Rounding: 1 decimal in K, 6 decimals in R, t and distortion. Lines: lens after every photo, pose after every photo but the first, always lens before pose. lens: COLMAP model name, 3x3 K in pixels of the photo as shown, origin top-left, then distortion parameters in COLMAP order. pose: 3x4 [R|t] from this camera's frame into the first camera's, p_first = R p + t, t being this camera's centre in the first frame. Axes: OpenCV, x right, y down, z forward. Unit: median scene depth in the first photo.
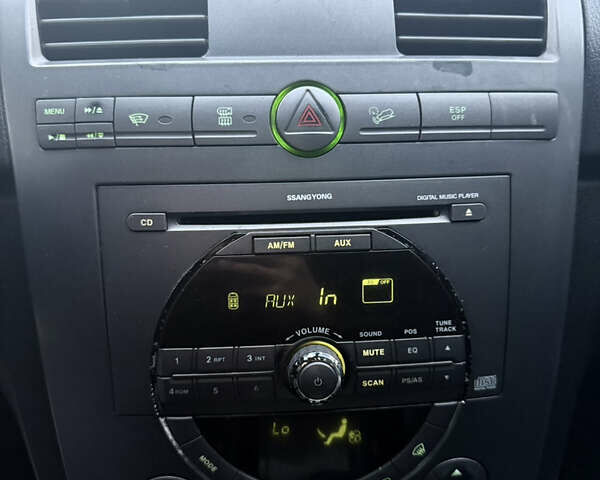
lens RADIAL K [[576.2, 0, 298.9], [0, 576.2, 242.3], [0, 0, 1]] dist [0.185634, -0.415669]
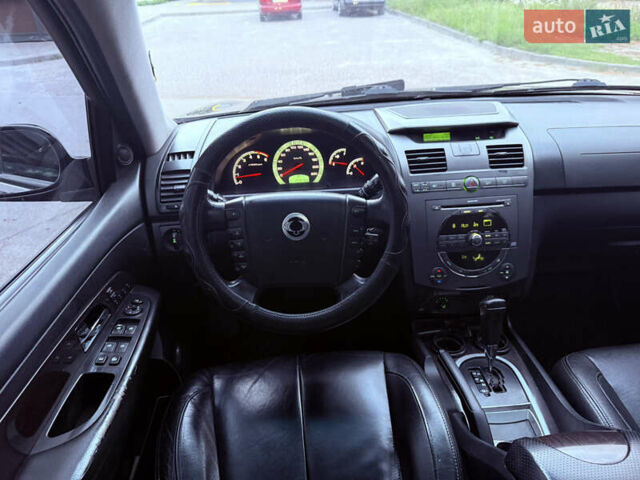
lens RADIAL K [[449.9, 0, 321.9], [0, 449.9, 240.0], [0, 0, 1]] dist [0.028782, -0.044493]
pose [[0.997829, -0.031293, -0.057943, -0.933109], [0.028460, 0.998388, -0.049103, 0.354454], [0.059387, 0.047348, 0.997112, -2.494527]]
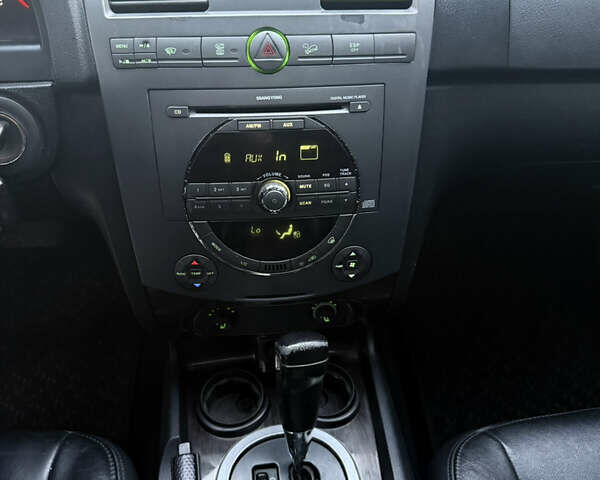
lens RADIAL K [[576.2, 0, 298.9], [0, 576.2, 242.3], [0, 0, 1]] dist [0.185634, -0.415669]
pose [[0.999607, -0.003302, 0.027843, 0.056467], [-0.002611, 0.977758, 0.209721, -0.019346], [-0.027916, -0.209711, 0.977365, -0.810834]]
